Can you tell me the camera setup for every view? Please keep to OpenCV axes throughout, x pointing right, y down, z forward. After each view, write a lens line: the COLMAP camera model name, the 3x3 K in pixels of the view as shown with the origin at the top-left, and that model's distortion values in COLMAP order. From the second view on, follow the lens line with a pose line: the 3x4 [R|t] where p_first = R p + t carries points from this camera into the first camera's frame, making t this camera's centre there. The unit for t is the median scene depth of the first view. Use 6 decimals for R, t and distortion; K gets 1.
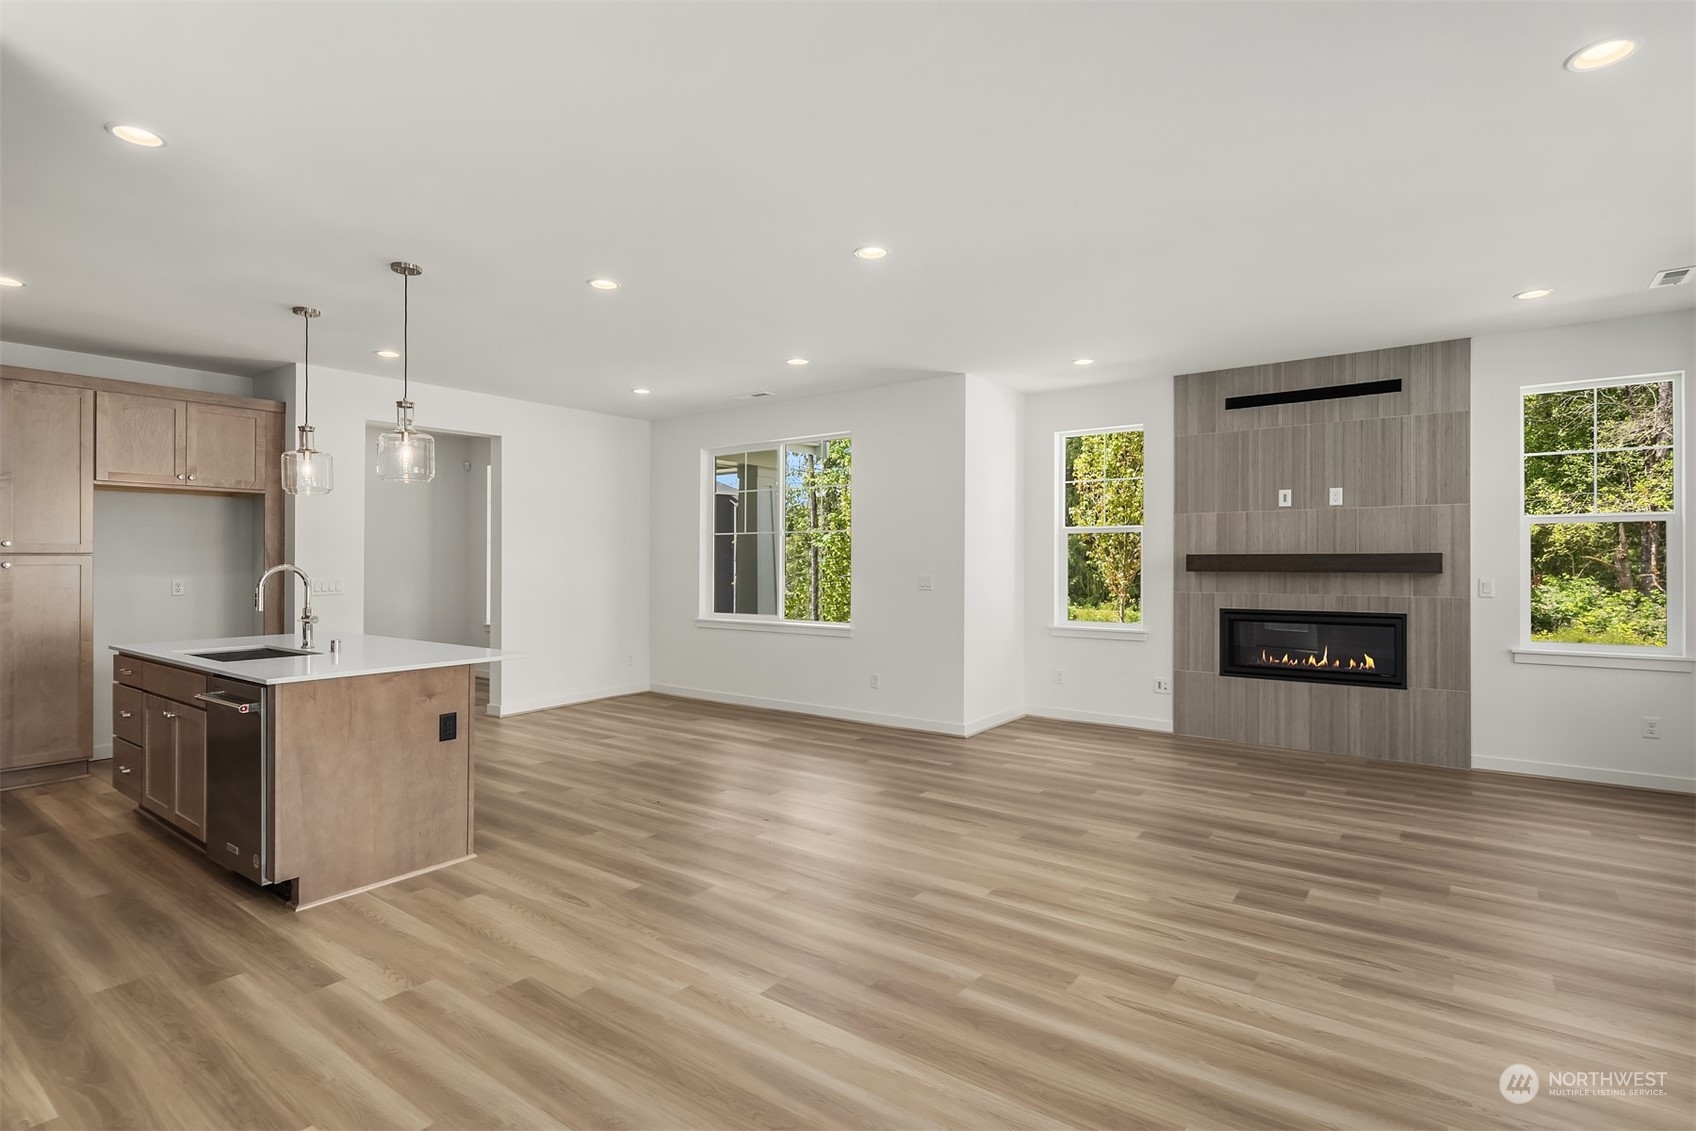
lens RADIAL K [[796.5, 0, 848.0], [0, 796.5, 565.5], [0, 0, 1]] dist [0.000949, -0.000628]
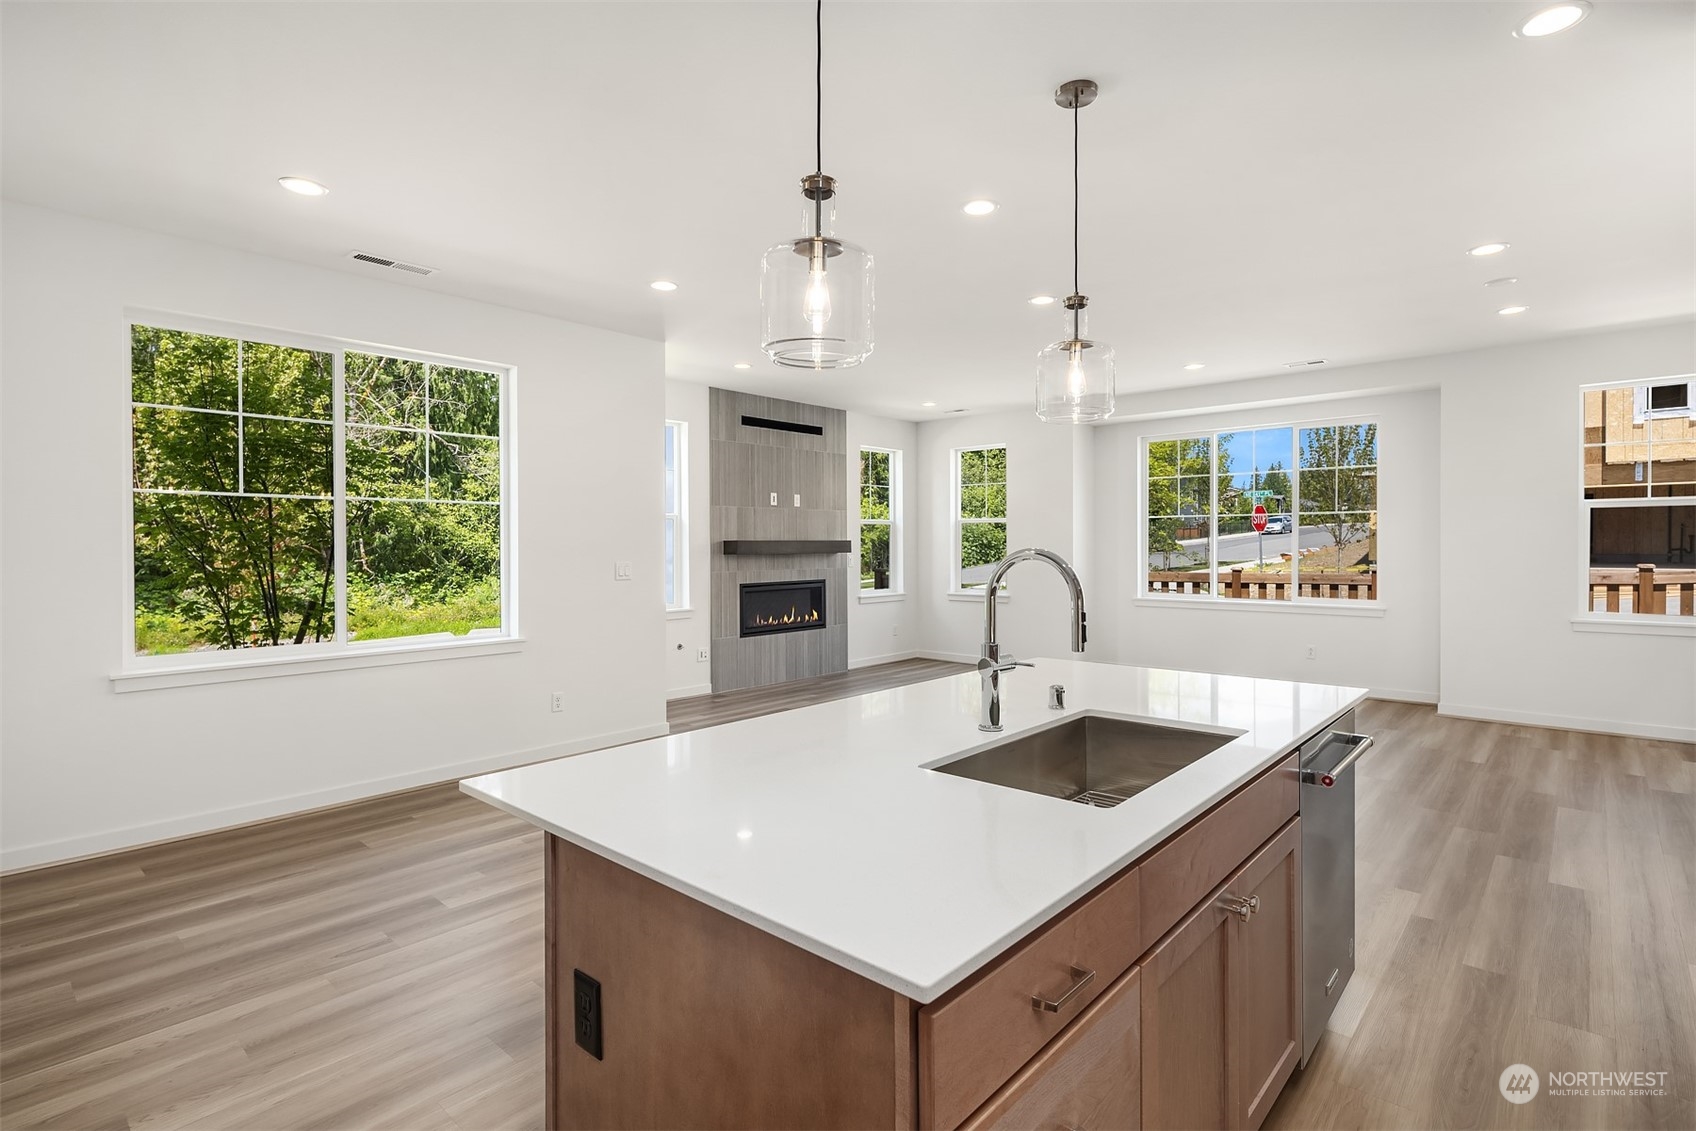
lens RADIAL K [[827.6, 0, 836.5], [0, 827.6, 548.6], [0, 0, 1]] dist [0.000075, -0.000133]
pose [[0.104815, -0.003928, 0.994484, -0.904271], [0.010448, 0.999941, 0.002848, -0.003989], [-0.994437, 0.010092, 0.104850, 0.811929]]
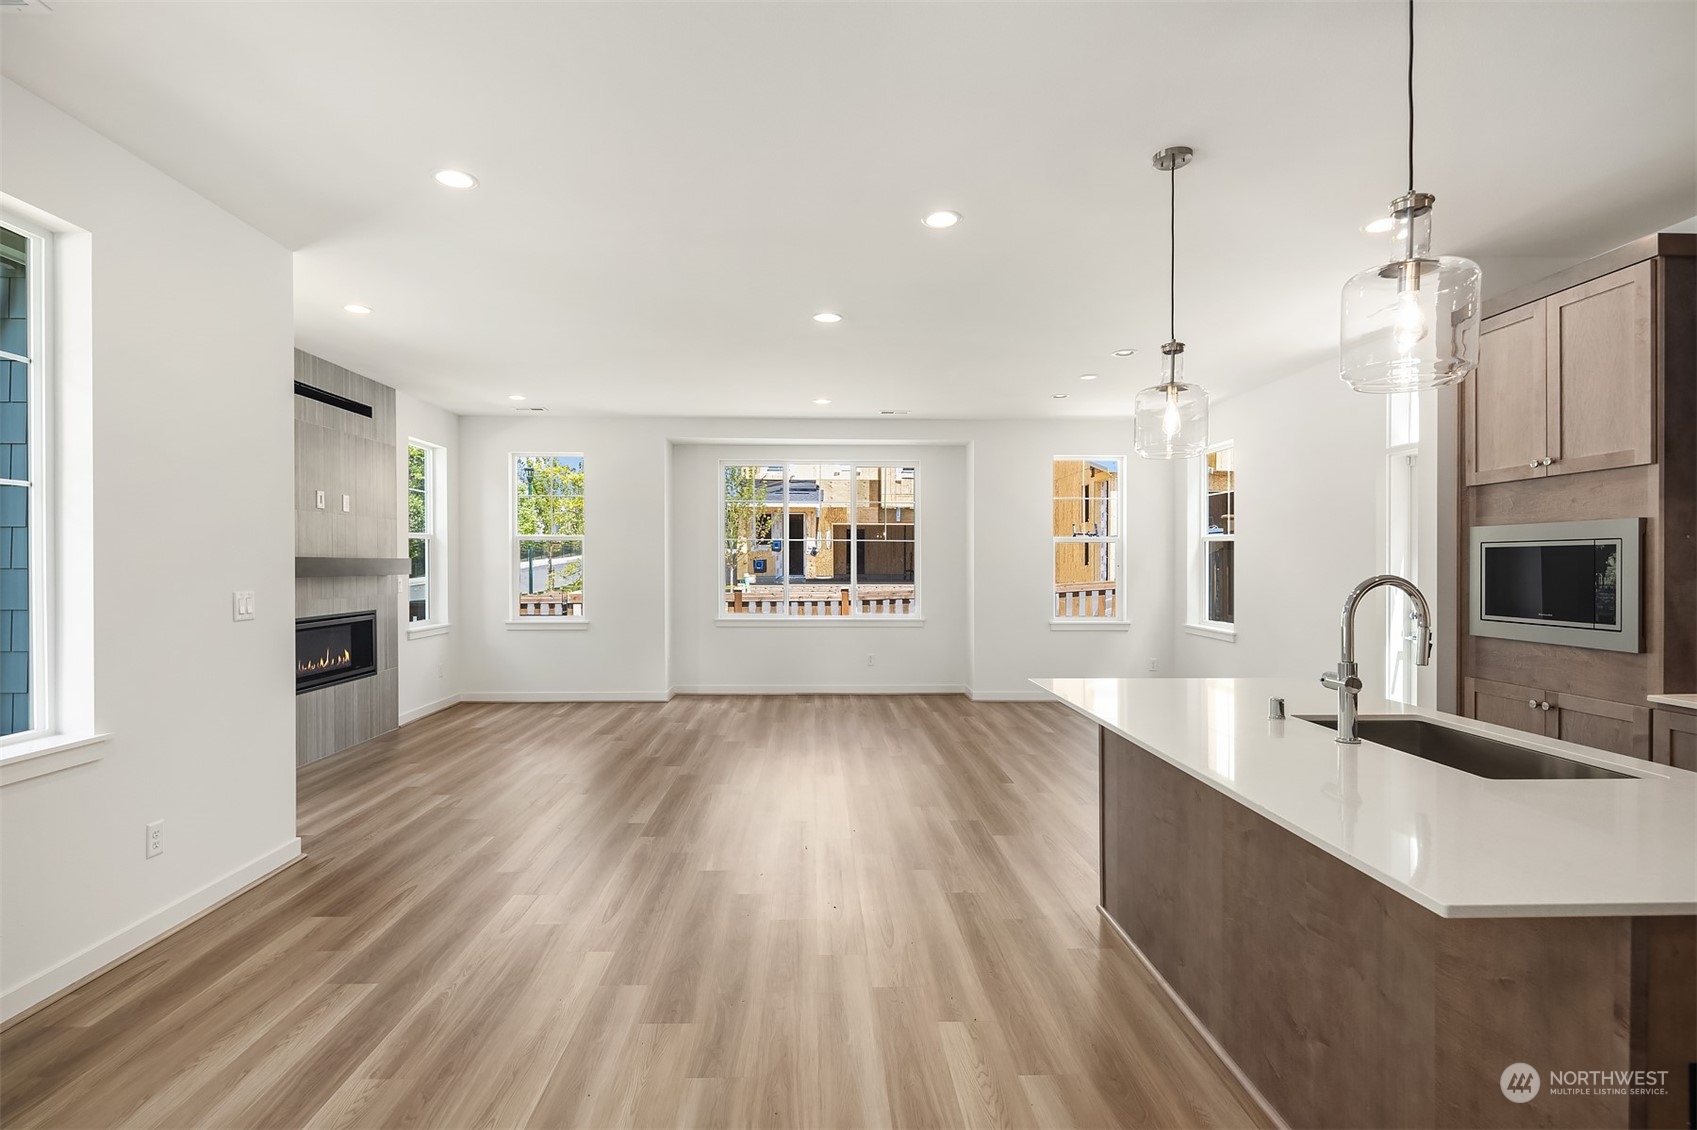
lens RADIAL K [[840.6, 0, 848.5], [0, 840.6, 565.0], [0, 0, 1]] dist [0.000852, -0.000894]
pose [[-0.617528, -0.002578, 0.786544, -0.701144], [0.000719, 0.999992, 0.003842, -0.009162], [-0.786548, 0.002938, -0.617522, 1.219787]]
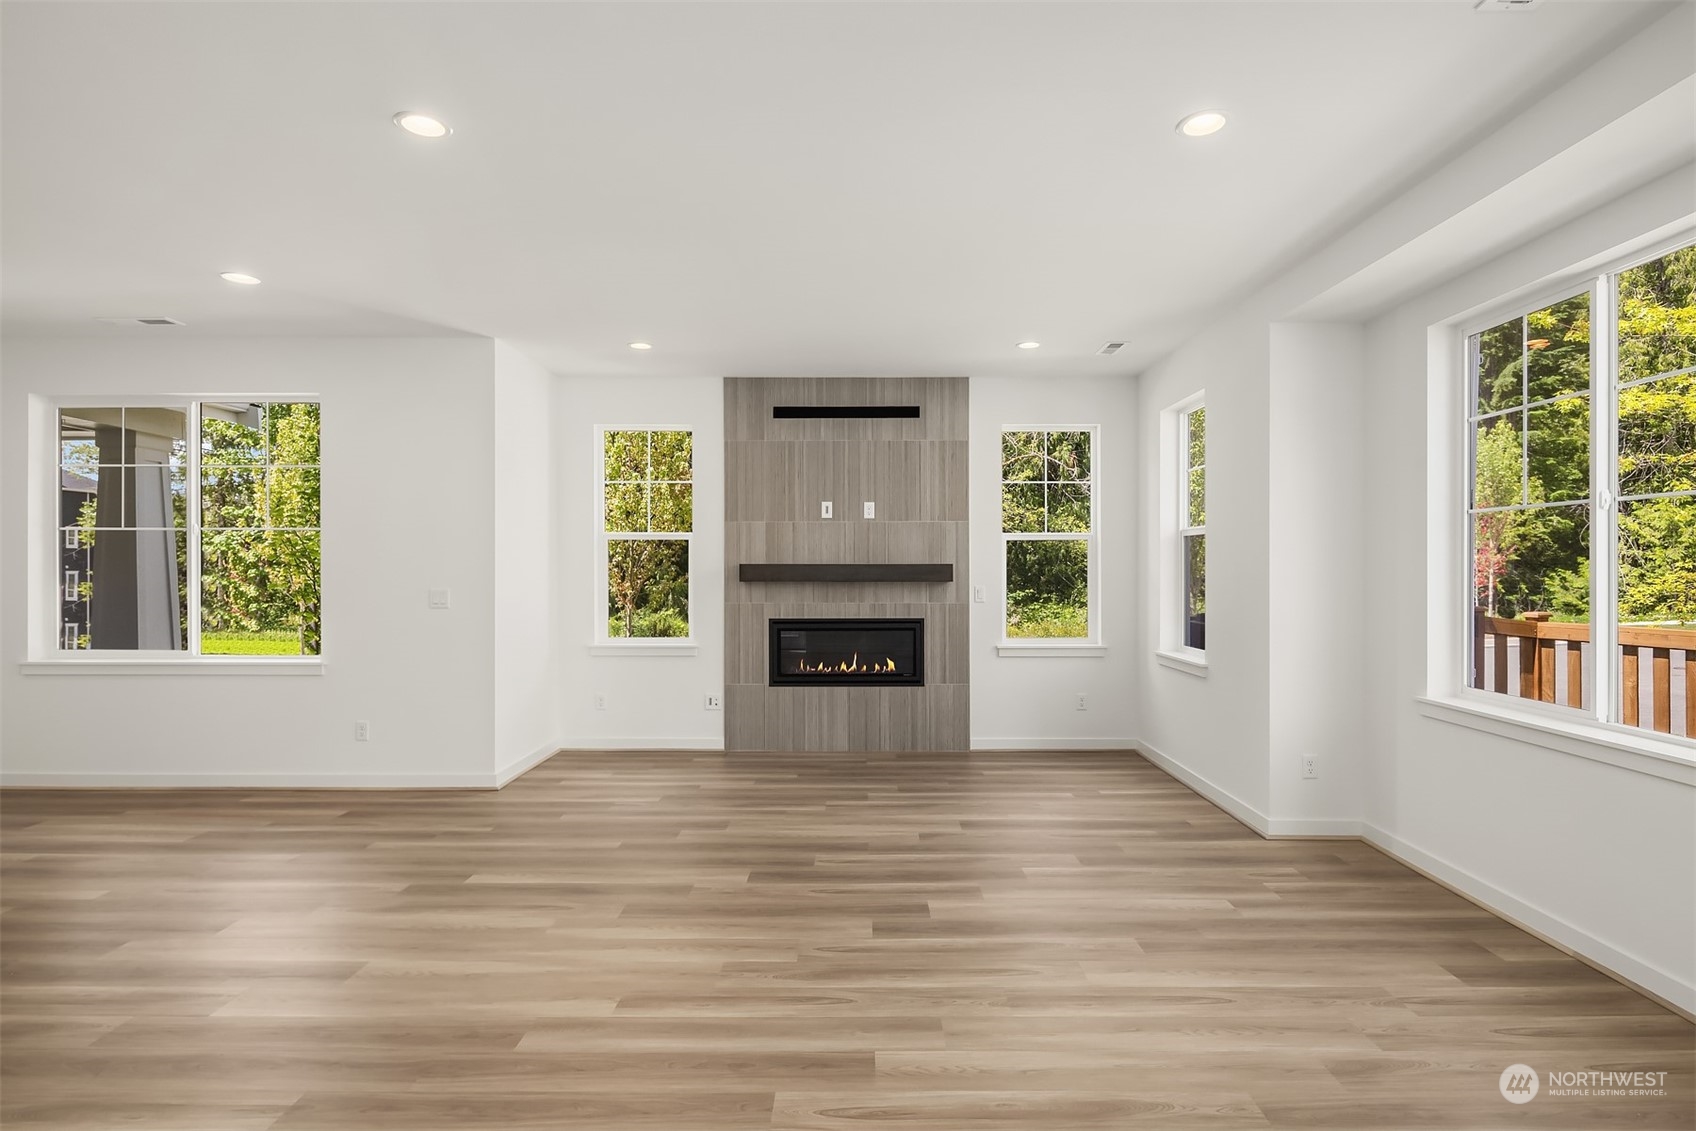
lens RADIAL K [[823.6, 0, 845.9], [0, 823.6, 578.9], [0, 0, 1]] dist [0.002748, -0.001049]
pose [[0.812965, -0.005958, 0.582282, -0.057133], [0.002551, 0.999974, 0.006671, -0.002361], [-0.582307, -0.003938, 0.812960, 0.128440]]
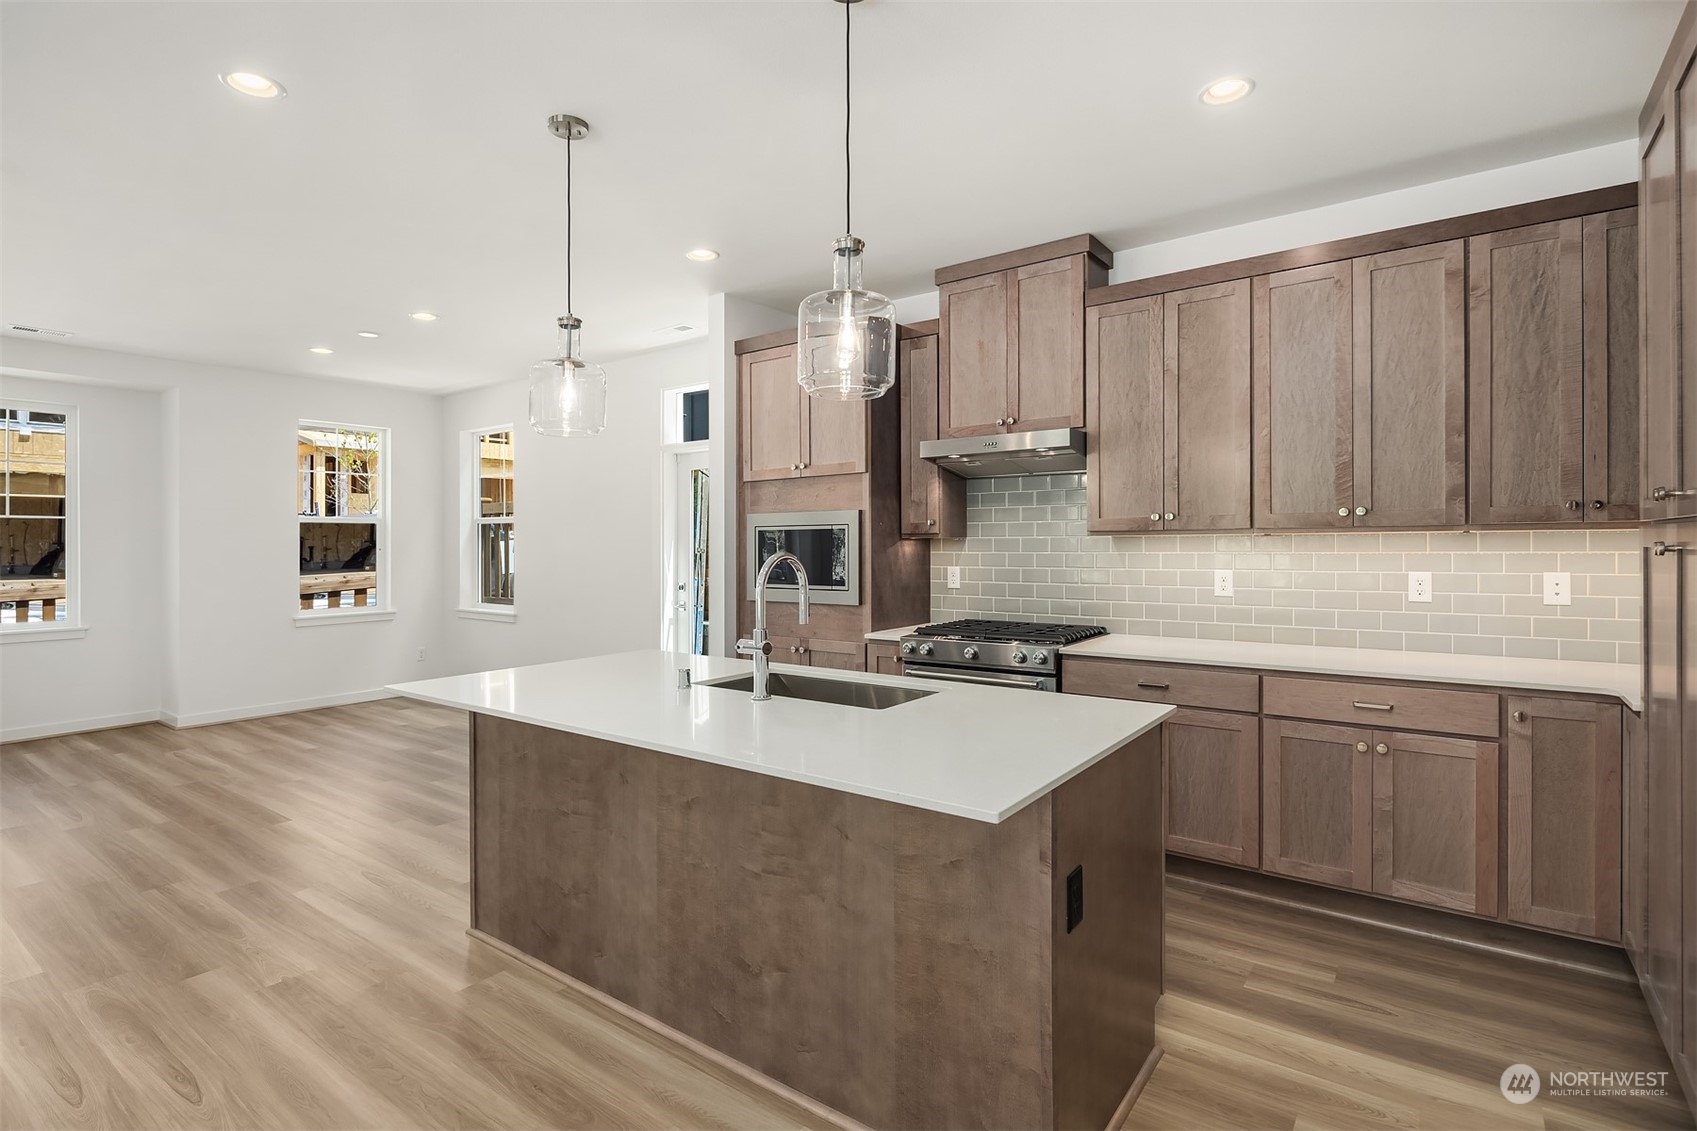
lens RADIAL K [[812.9, 0, 849.7], [0, 812.9, 540.5], [0, 0, 1]] dist [0.003976, -0.000031]
pose [[-0.999968, 0.007897, 0.001009, -0.578535], [0.007897, 0.999969, -0.000400, -0.008919], [-0.001013, -0.000392, -0.999999, 1.228019]]
